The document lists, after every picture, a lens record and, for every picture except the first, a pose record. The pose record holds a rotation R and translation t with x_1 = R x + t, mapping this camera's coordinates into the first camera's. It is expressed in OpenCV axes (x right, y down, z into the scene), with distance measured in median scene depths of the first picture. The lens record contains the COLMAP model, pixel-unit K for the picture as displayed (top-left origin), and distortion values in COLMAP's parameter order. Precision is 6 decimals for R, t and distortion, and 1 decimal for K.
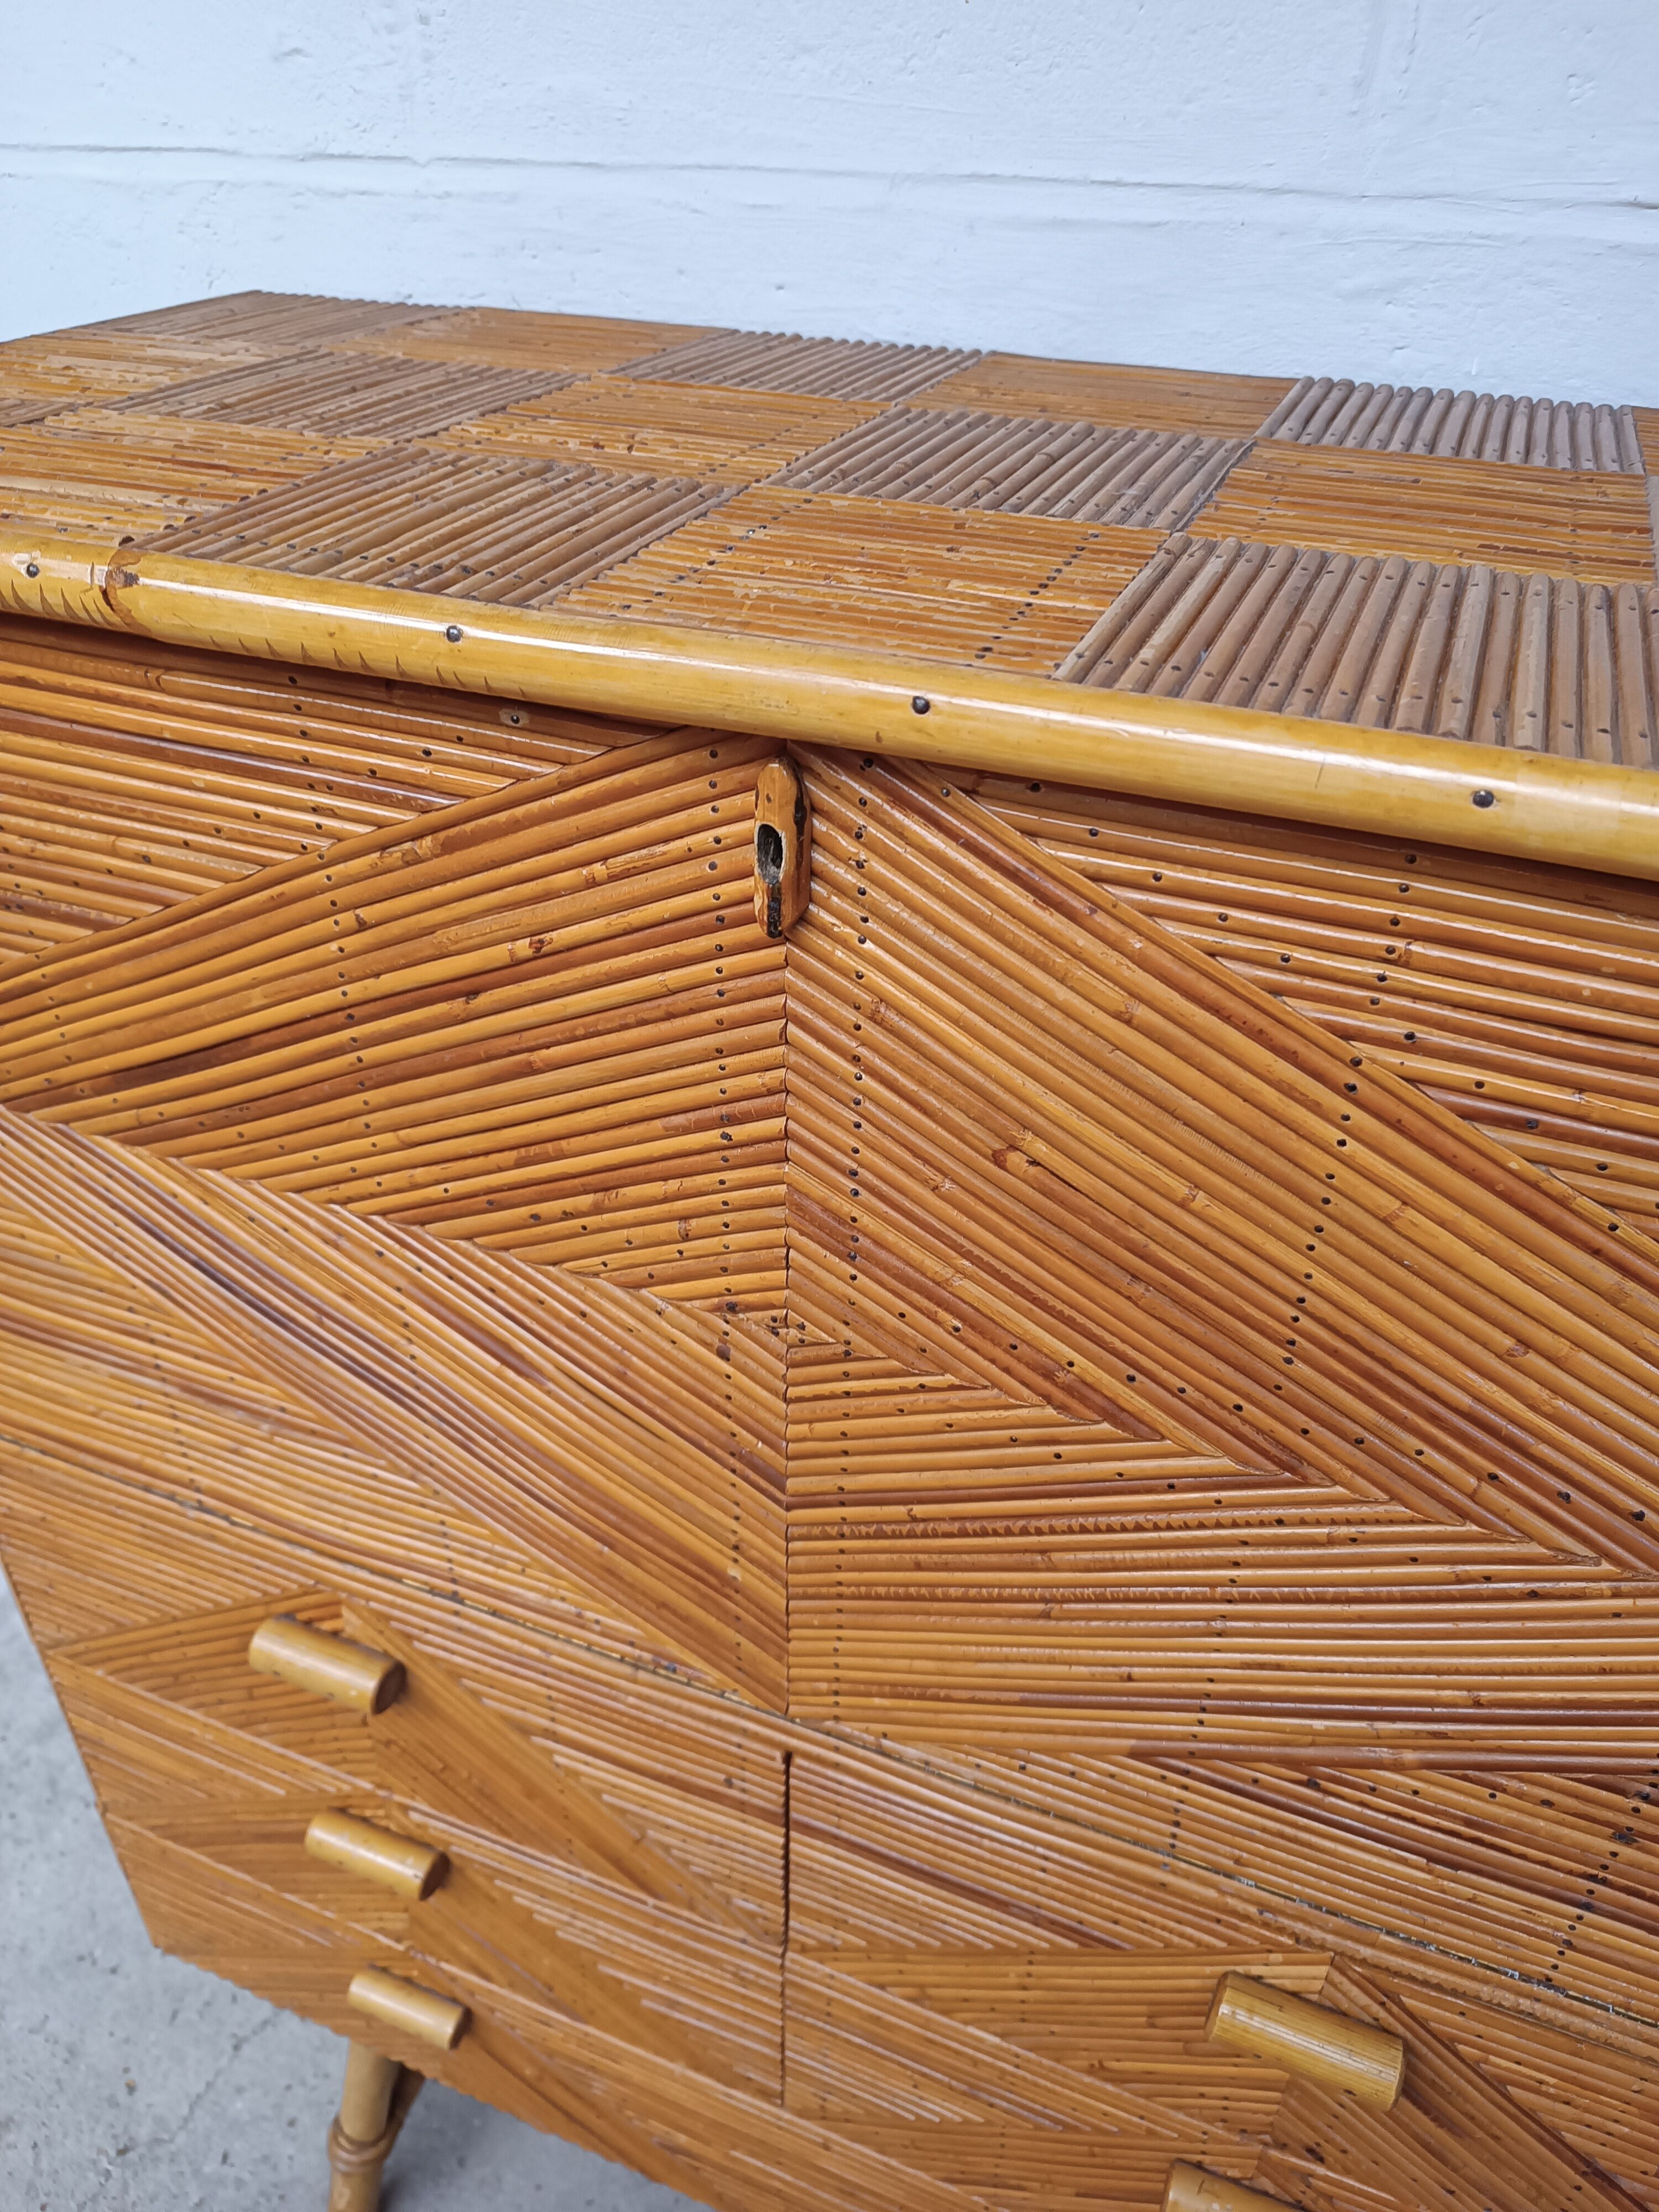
lens RADIAL K [[1597.2, 0, 831.9], [0, 1597.2, 1099.4], [0, 0, 1]] dist [0.022389, -0.024076]
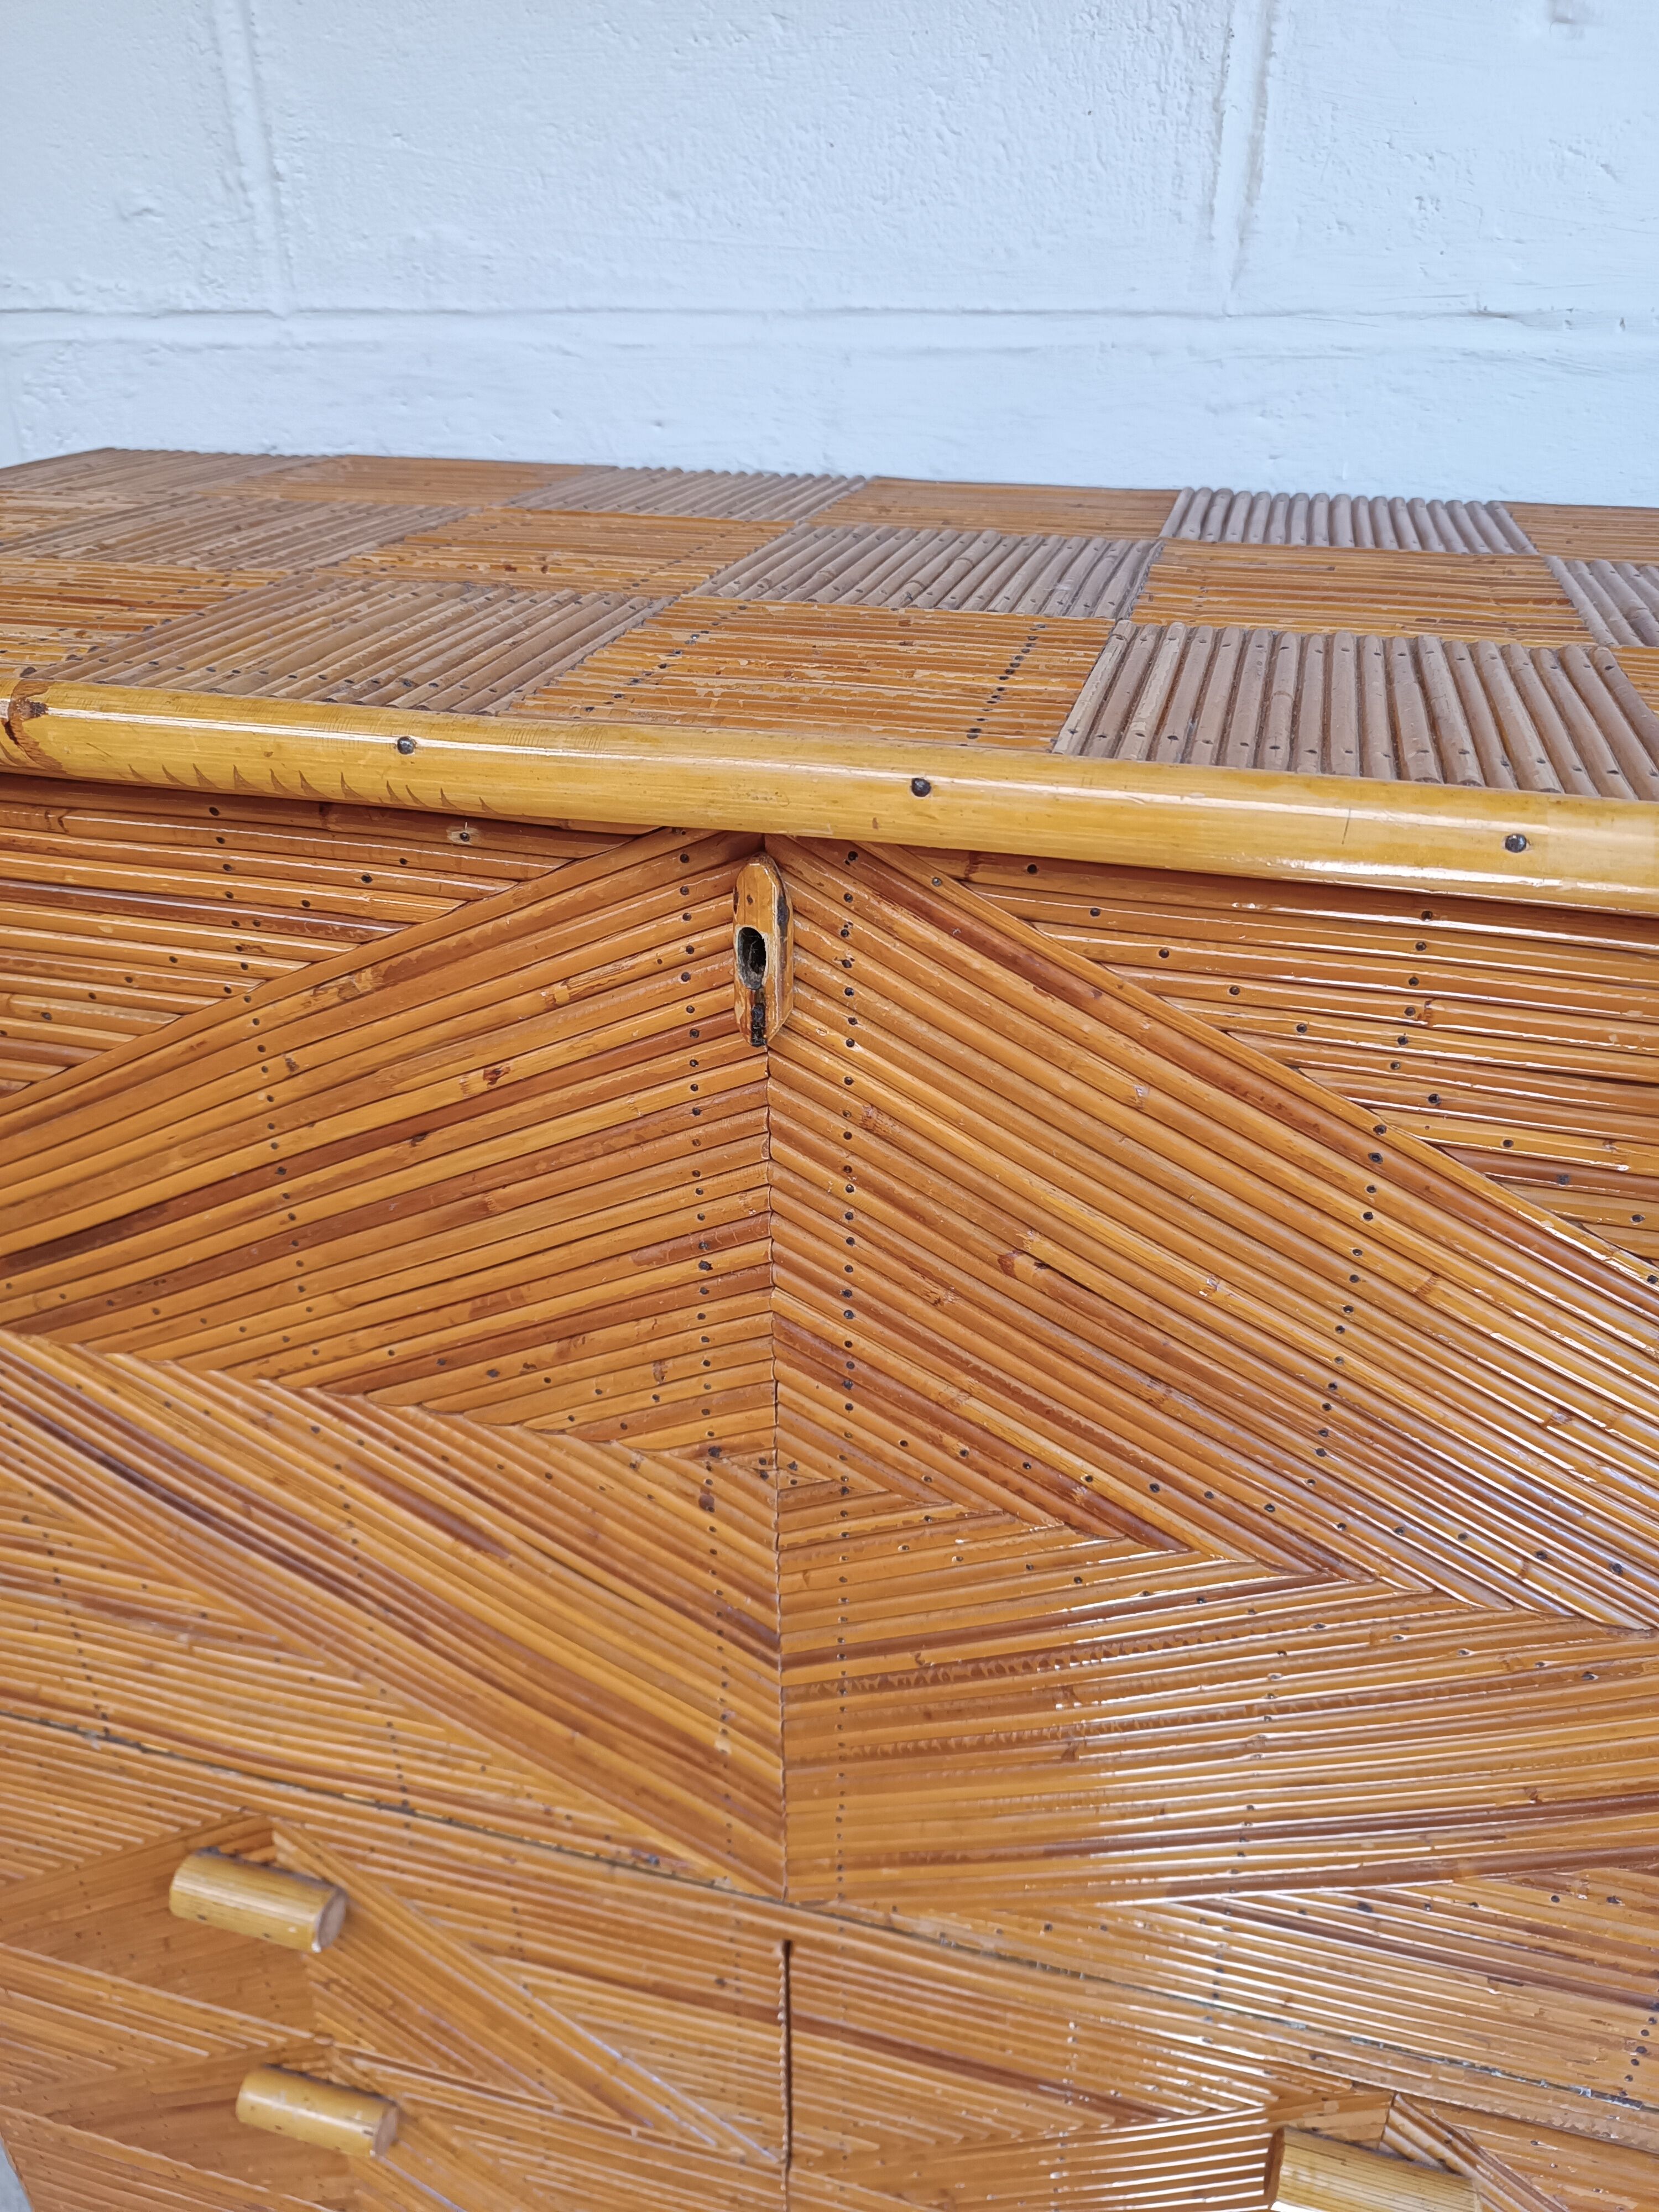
lens RADIAL K [[1597.2, 0, 827.4], [0, 1597.2, 1105.0], [0, 0, 1]] dist [0.022389, -0.024076]
pose [[0.993118, -0.070008, 0.093895, -0.062705], [0.077984, 0.993397, -0.084152, 0.011183], [-0.087384, 0.090895, 0.992019, 0.044979]]
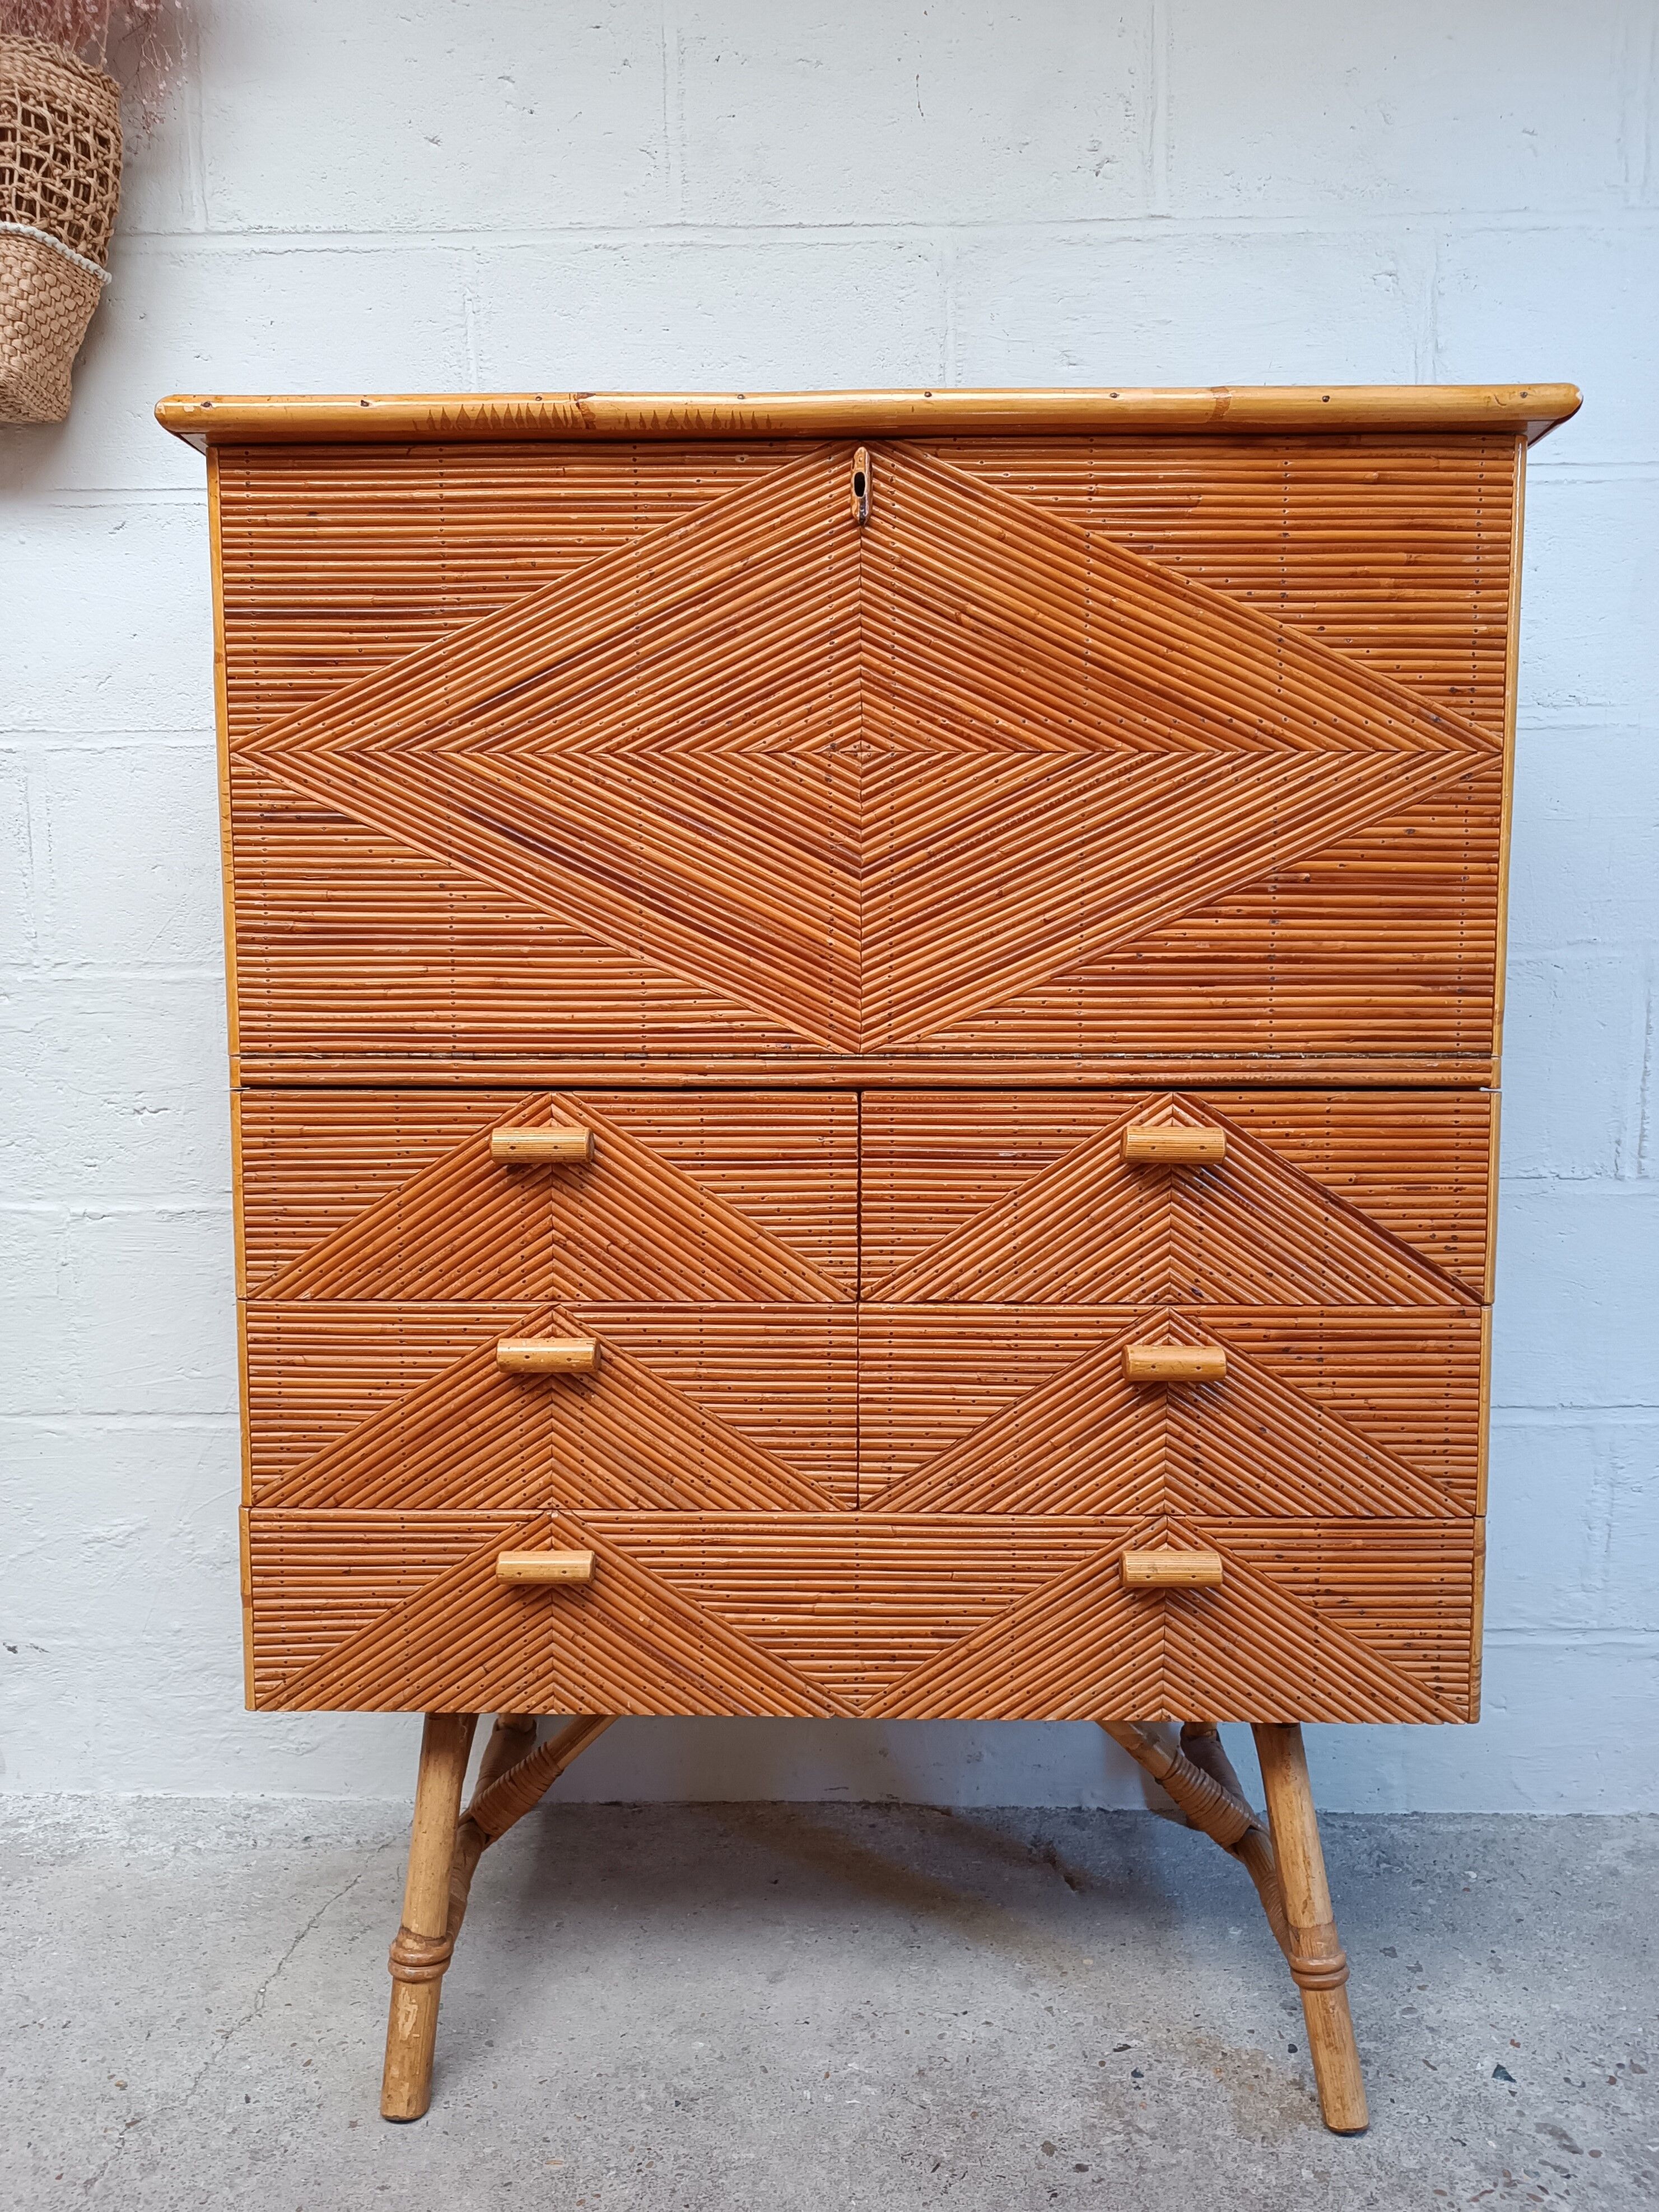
lens RADIAL K [[1608.3, 0, 826.8], [0, 1608.3, 1098.9], [0, 0, 1]] dist [0.019502, -0.016150]
pose [[0.938493, -0.045794, 0.342249, -0.715911], [0.207112, 0.867733, -0.451823, 1.304818], [-0.276289, 0.494917, 0.823846, -0.443871]]
